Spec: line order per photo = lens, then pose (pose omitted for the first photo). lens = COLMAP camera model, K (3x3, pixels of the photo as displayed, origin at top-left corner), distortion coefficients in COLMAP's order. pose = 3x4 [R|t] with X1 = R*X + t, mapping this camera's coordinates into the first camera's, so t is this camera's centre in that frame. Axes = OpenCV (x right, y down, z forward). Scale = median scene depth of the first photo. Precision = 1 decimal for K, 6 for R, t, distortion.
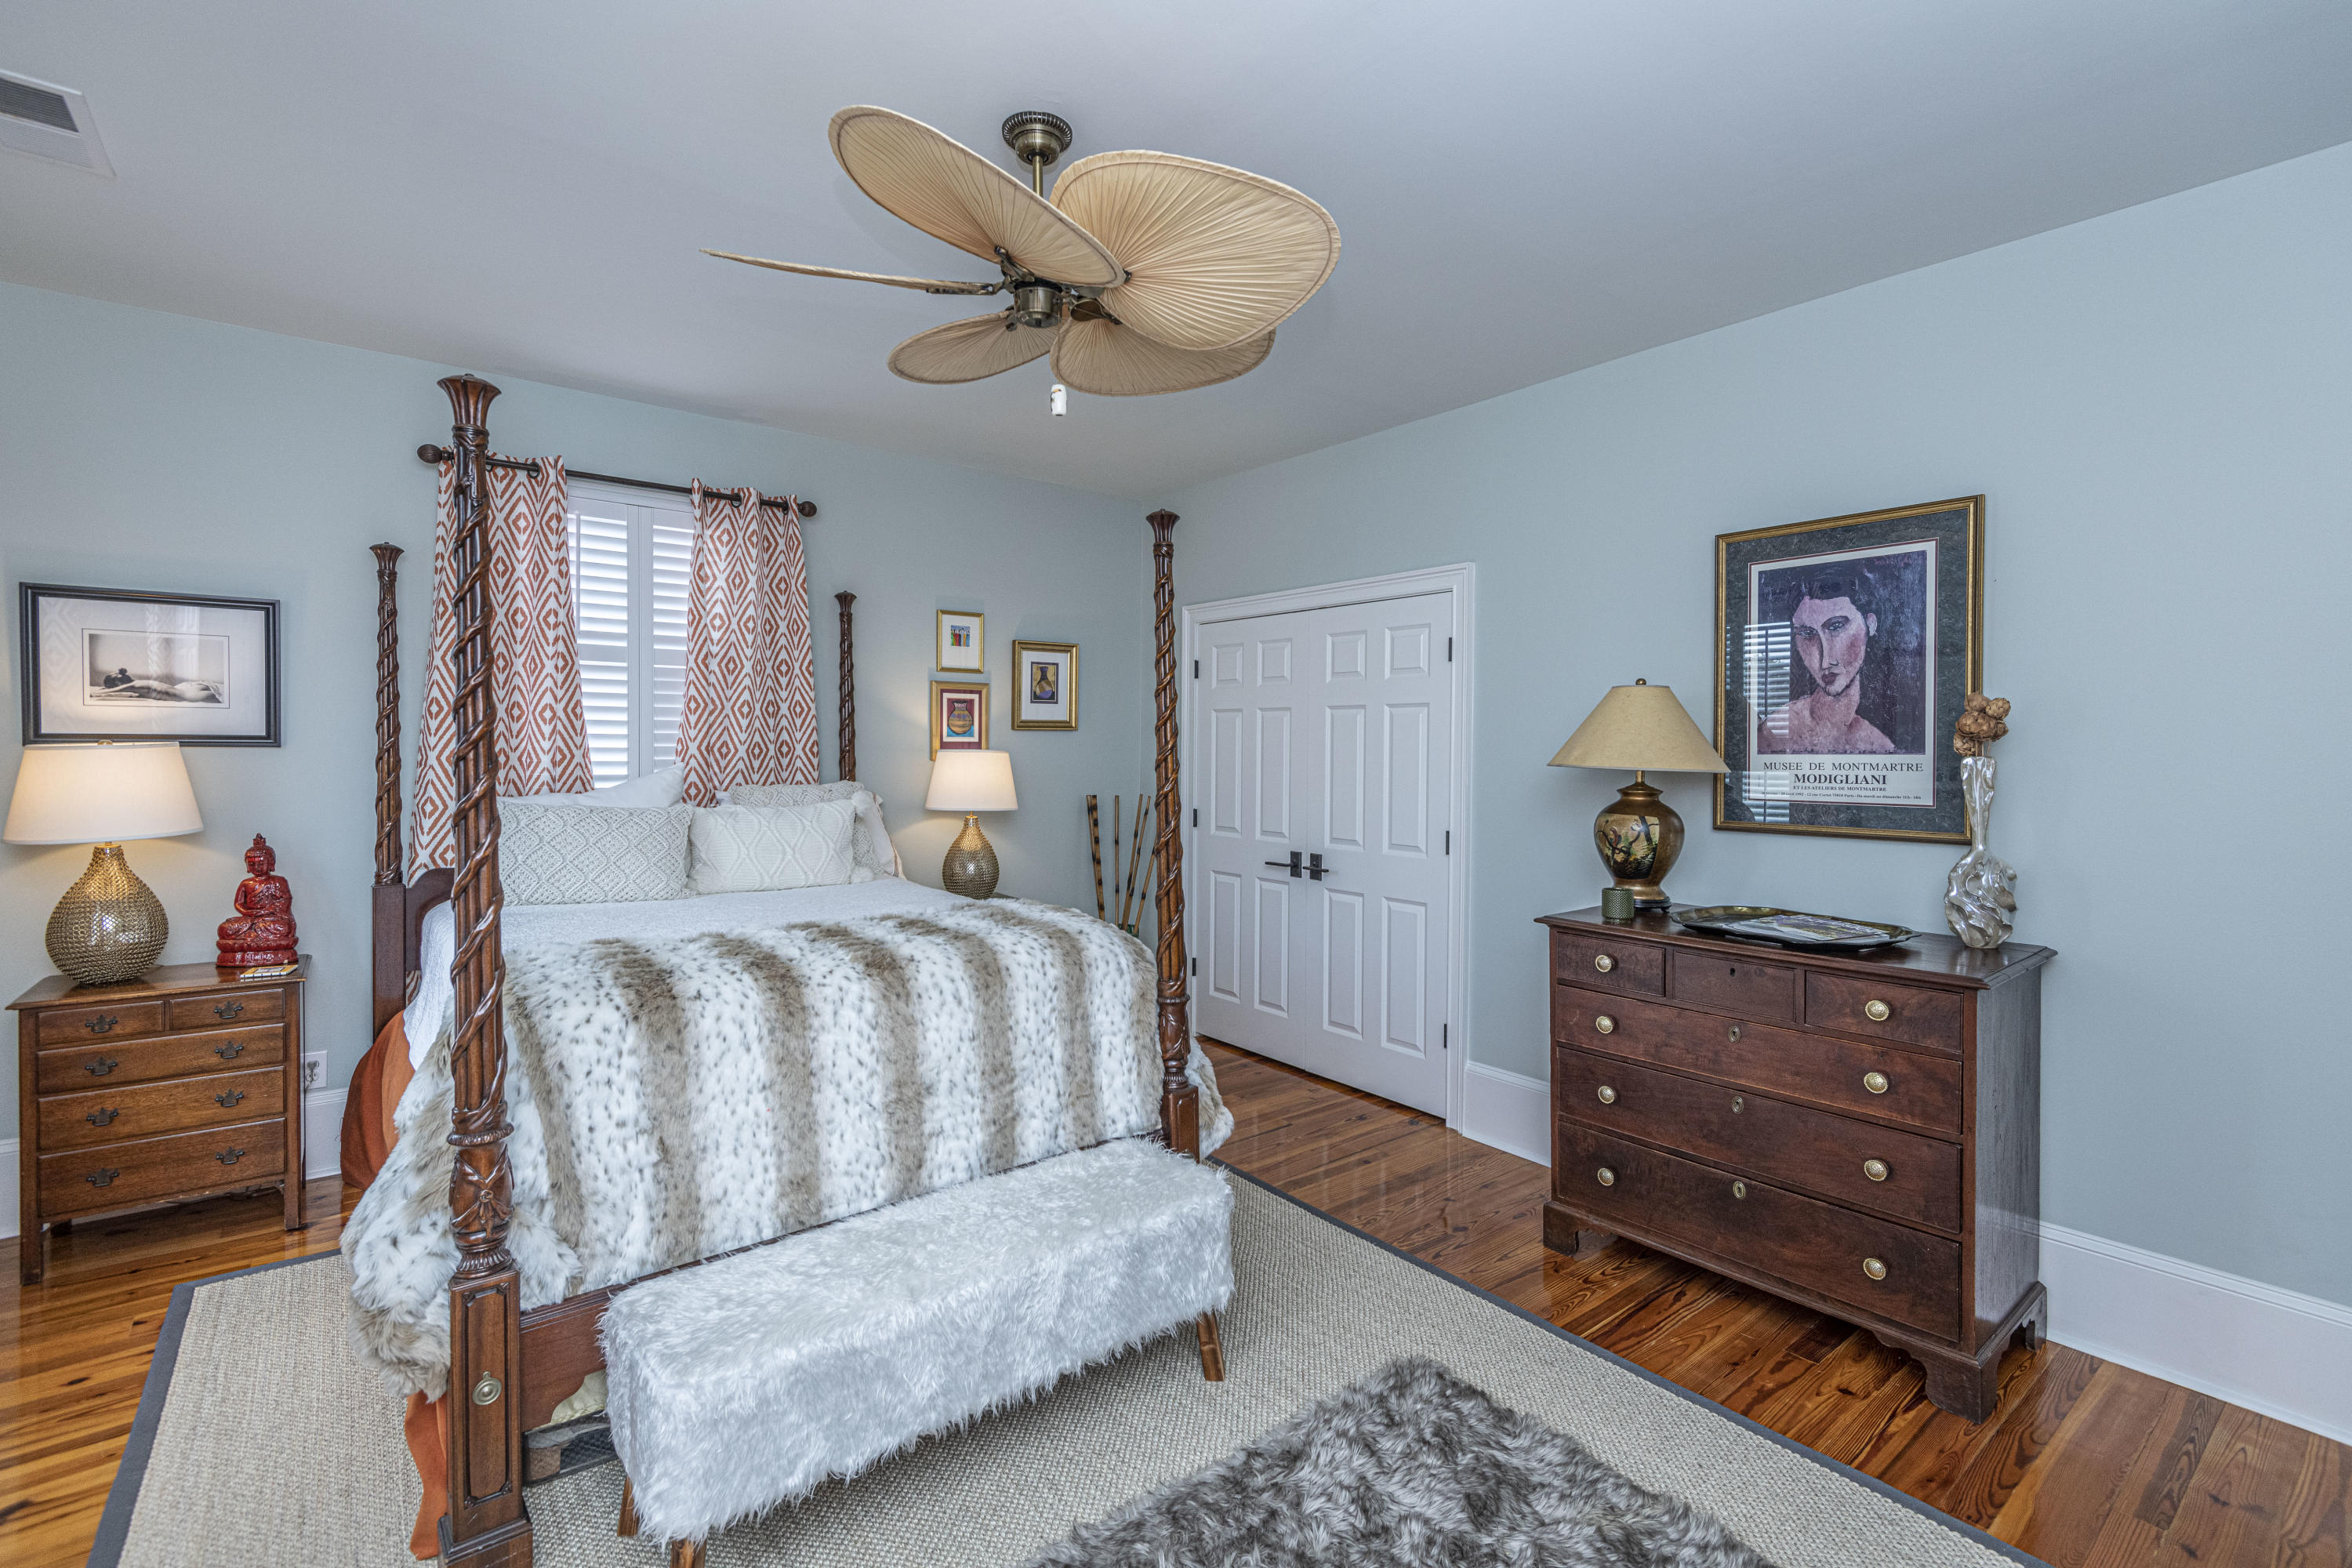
lens RADIAL K [[1053.0, 0, 1181.9], [0, 1053.0, 764.4], [0, 0, 1]] dist [0.000143, -0.000828]
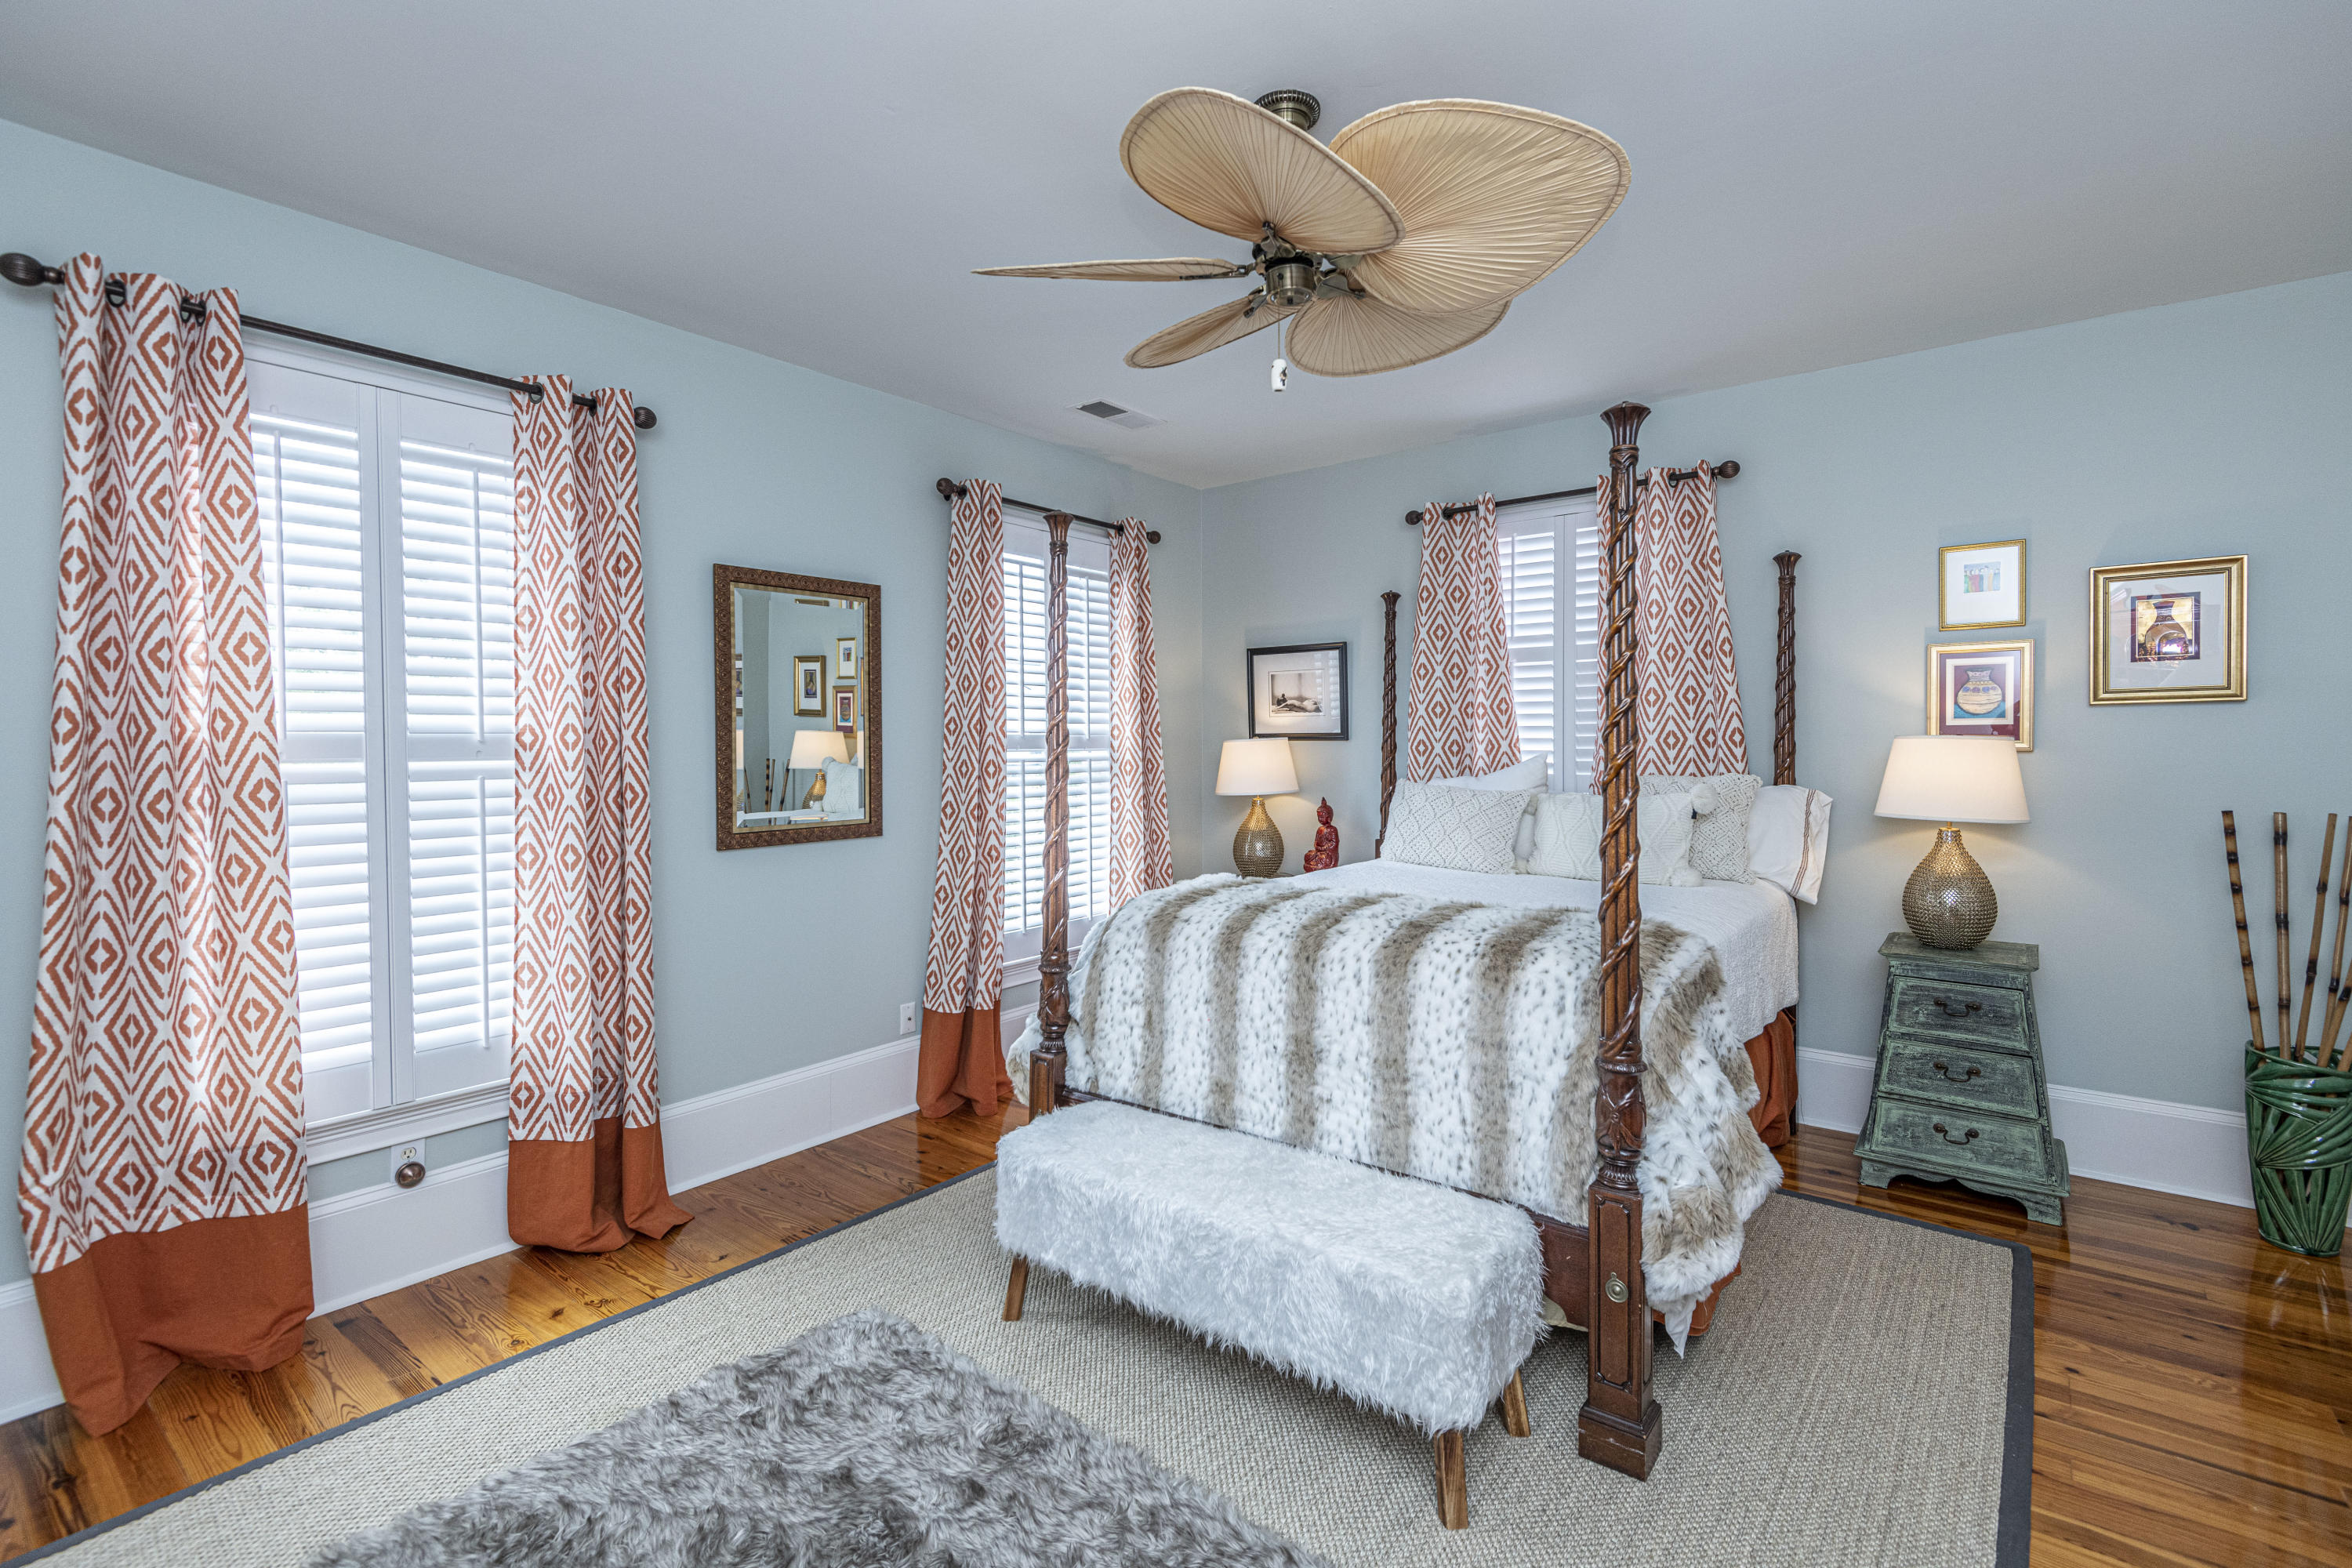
lens RADIAL K [[1053.0, 0, 1181.9], [0, 1053.0, 764.4], [0, 0, 1]] dist [0.000143, -0.000828]
pose [[0.211751, 0.009339, -0.977279, 0.607275], [-0.011848, 0.999905, 0.006988, 0.010644], [0.977252, 0.010100, 0.211842, 0.513834]]
